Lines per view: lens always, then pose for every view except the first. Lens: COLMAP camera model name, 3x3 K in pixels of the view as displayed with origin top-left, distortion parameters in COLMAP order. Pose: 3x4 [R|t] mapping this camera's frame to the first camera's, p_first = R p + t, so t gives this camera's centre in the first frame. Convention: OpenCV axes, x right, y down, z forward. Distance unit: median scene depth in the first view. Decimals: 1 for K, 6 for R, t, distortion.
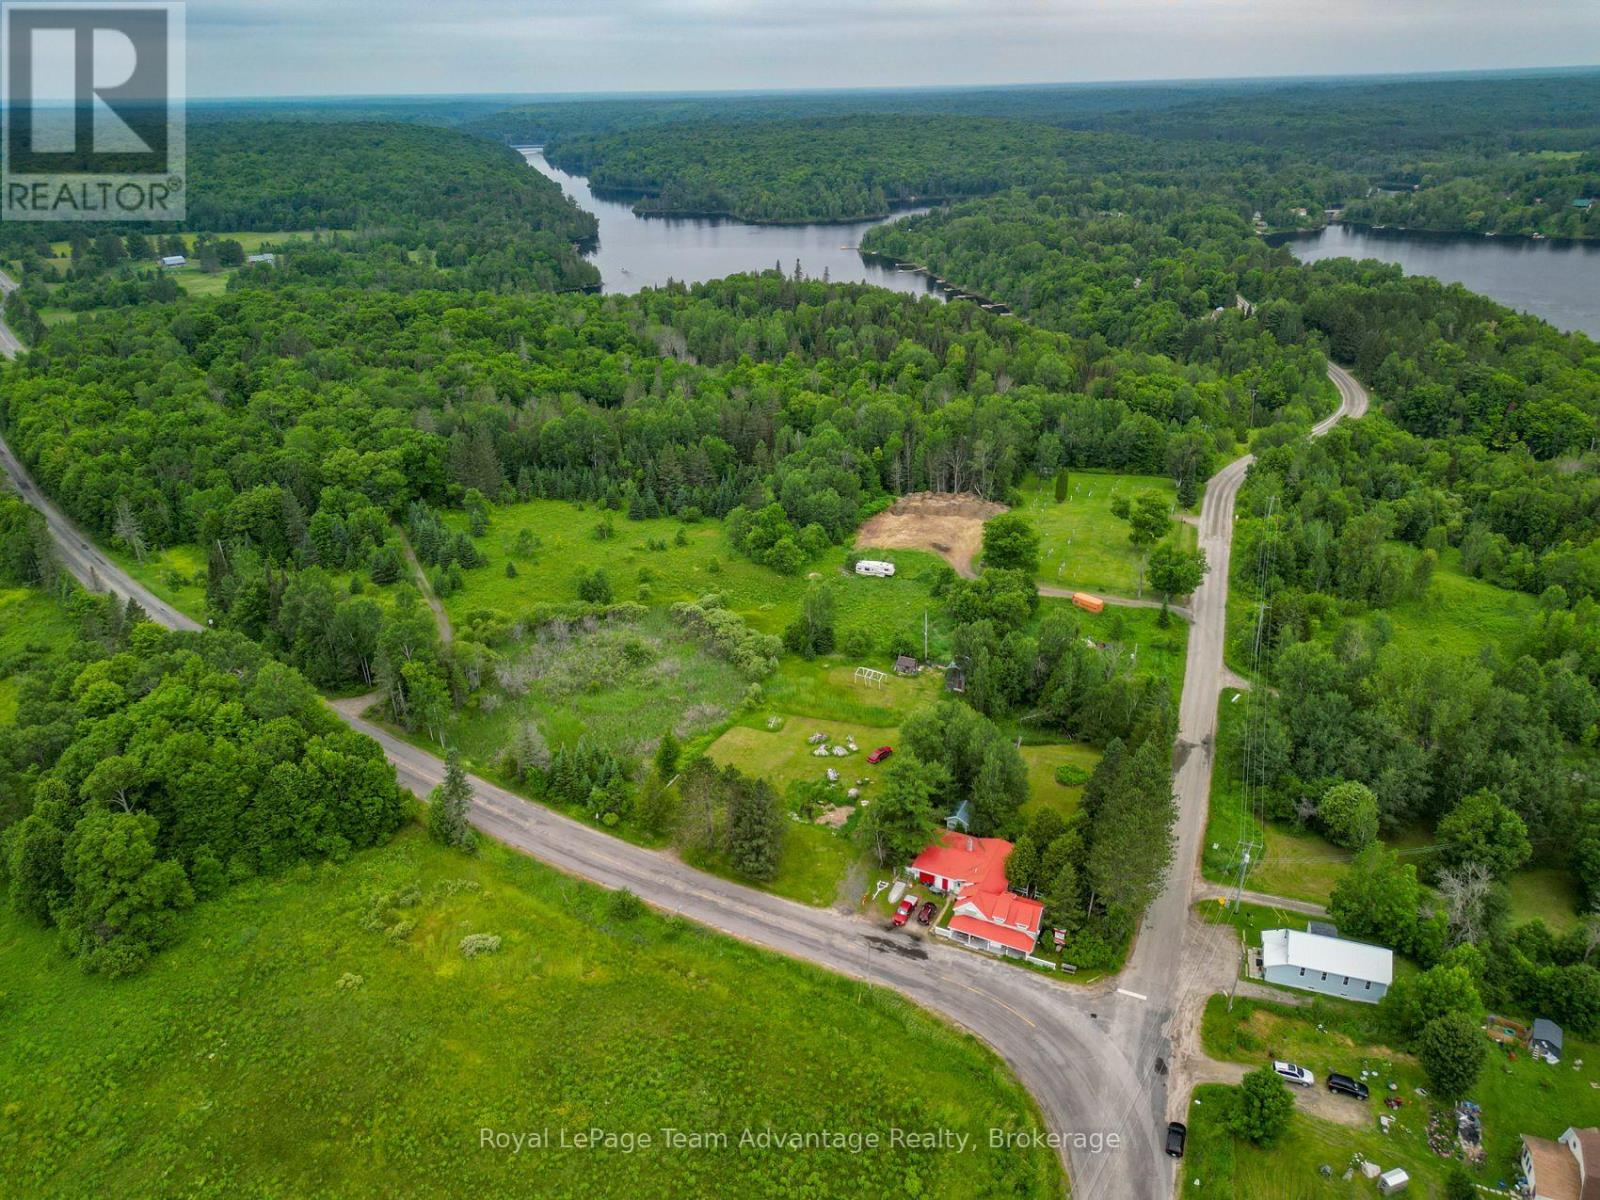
lens RADIAL K [[1121.7, 0, 800.0], [0, 1121.7, 600.0], [0, 0, 1]] dist [0.080017, -0.090428]
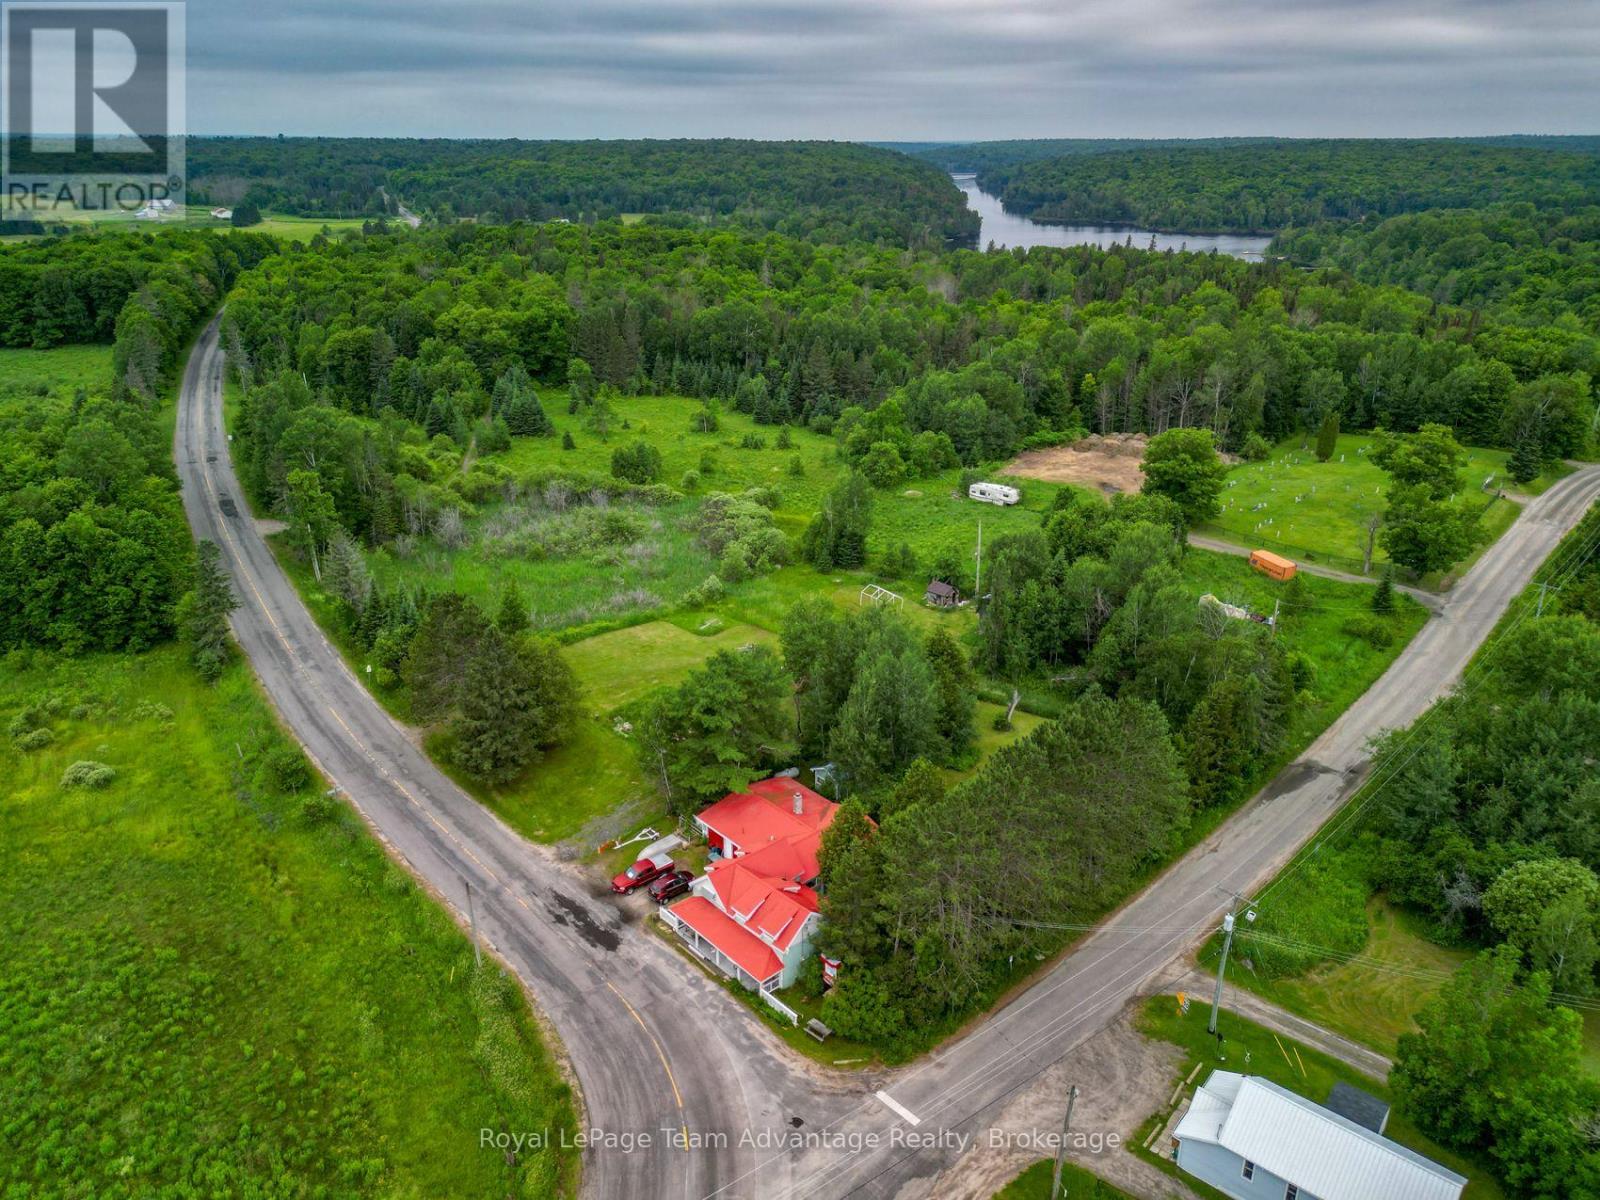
lens RADIAL K [[1146.2, 0, 800.0], [0, 1146.2, 600.0], [0, 0, 1]] dist [0.075422, -0.076380]
pose [[0.927912, 0.157665, -0.337817, 0.248754], [-0.173447, 0.984699, -0.016845, 0.086926], [0.329993, 0.074224, 0.941061, 0.300369]]
